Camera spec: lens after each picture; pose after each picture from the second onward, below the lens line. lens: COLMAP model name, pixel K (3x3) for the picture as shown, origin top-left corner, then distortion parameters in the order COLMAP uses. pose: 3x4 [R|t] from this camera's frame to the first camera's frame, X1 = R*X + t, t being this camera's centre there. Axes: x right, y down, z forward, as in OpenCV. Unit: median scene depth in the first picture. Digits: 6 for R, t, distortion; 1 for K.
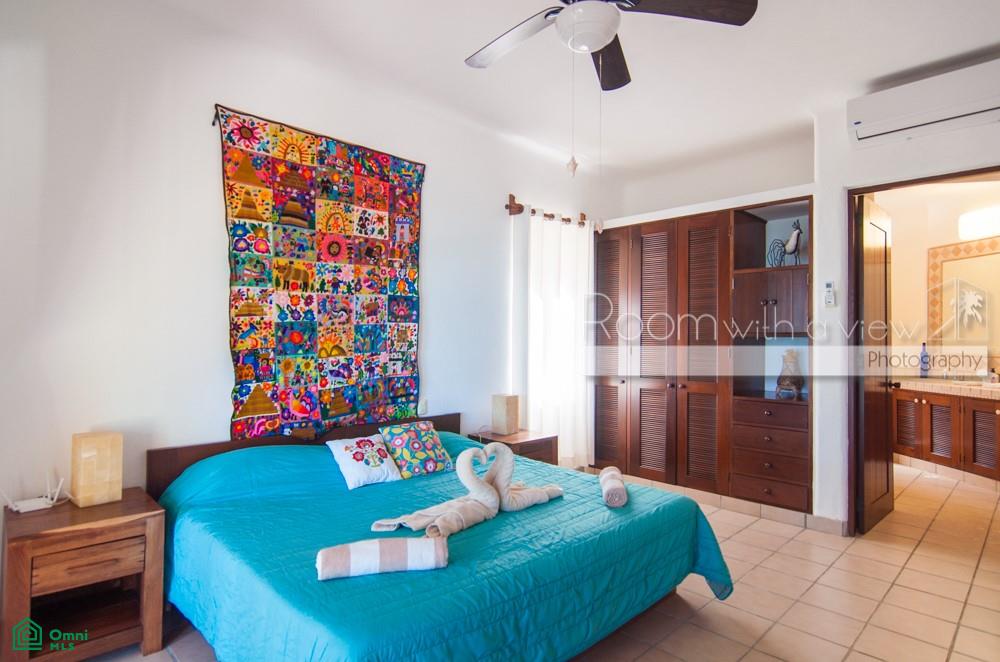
lens RADIAL K [[539.1, 0, 499.2], [0, 539.1, 337.3], [0, 0, 1]] dist [0.001041, 0.001692]
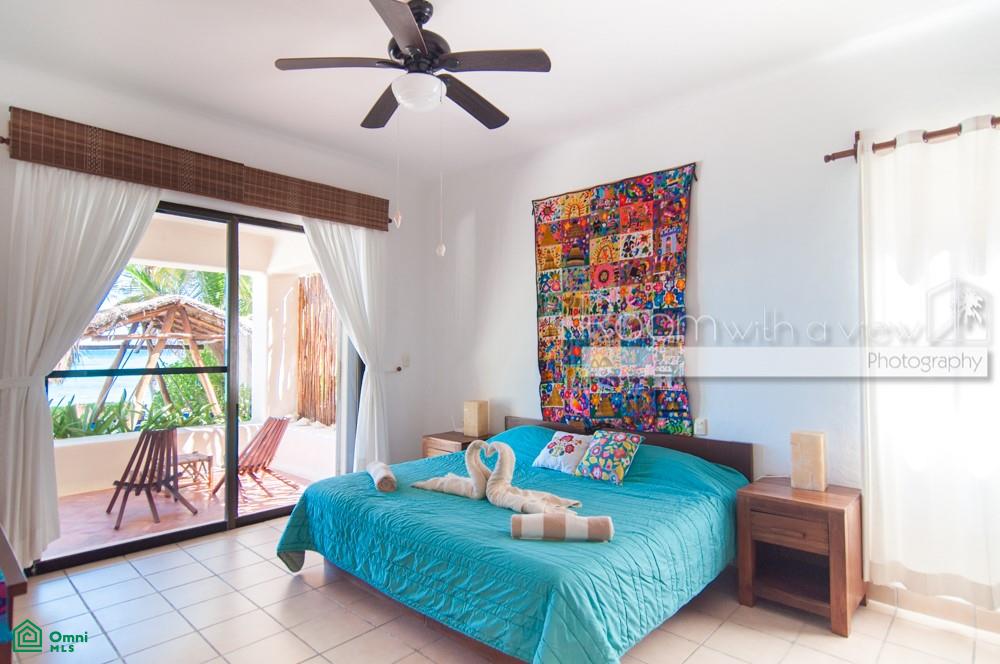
lens RADIAL K [[539.1, 0, 499.2], [0, 539.1, 338.3], [0, 0, 1]] dist [0.001041, 0.001692]
pose [[0.048898, -0.022956, -0.998540, 0.847632], [0.005839, 0.999725, -0.022698, -0.001823], [0.998787, -0.004720, 0.049019, 0.693464]]
